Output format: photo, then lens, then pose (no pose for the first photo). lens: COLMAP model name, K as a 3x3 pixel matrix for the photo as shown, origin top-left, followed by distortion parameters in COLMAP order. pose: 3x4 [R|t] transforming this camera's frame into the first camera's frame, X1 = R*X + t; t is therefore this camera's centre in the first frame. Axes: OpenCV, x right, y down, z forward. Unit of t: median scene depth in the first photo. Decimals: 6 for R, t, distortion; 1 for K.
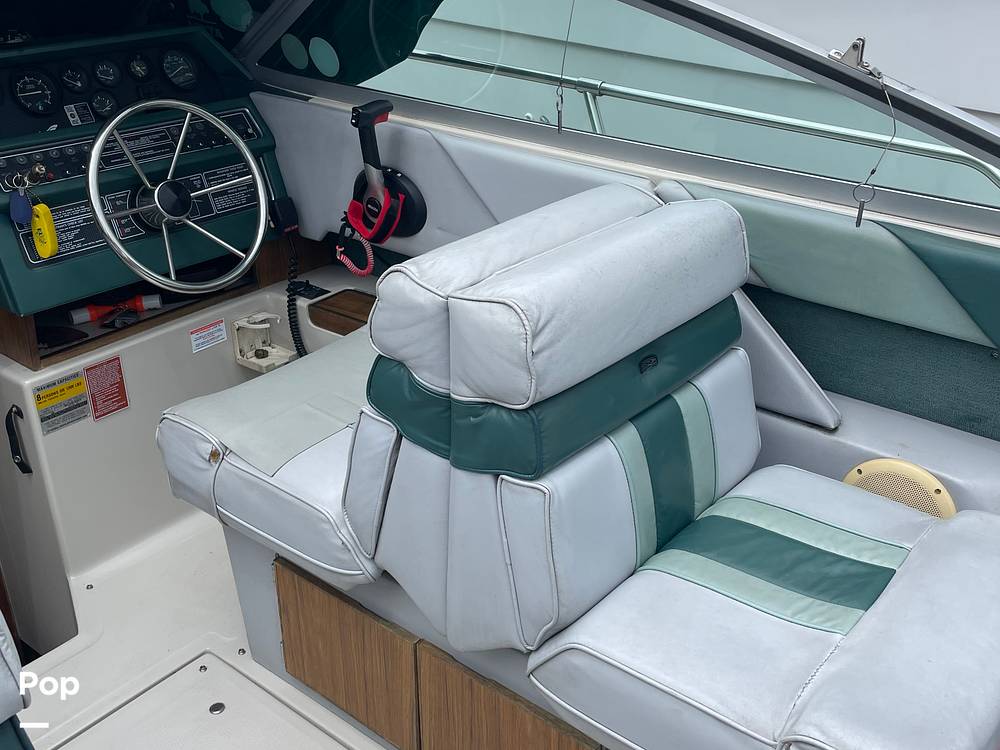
lens RADIAL K [[1014.8, 0, 497.2], [0, 1014.8, 378.0], [0, 0, 1]] dist [0.042674, 0.000000]
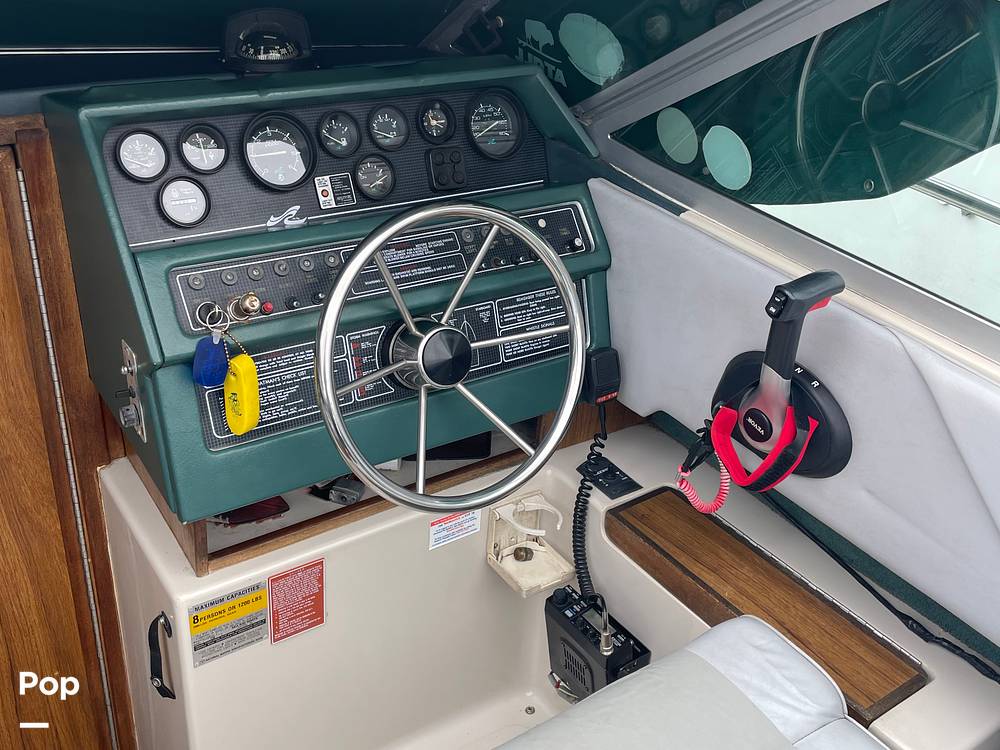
lens RADIAL K [[1014.8, 0, 500.3], [0, 1014.8, 395.5], [0, 0, 1]] dist [0.042674, 0.000000]
pose [[0.956458, 0.210212, -0.202480, -0.153528], [-0.195867, 0.976612, 0.088686, -0.215105], [0.216388, -0.045165, 0.975262, 0.397585]]
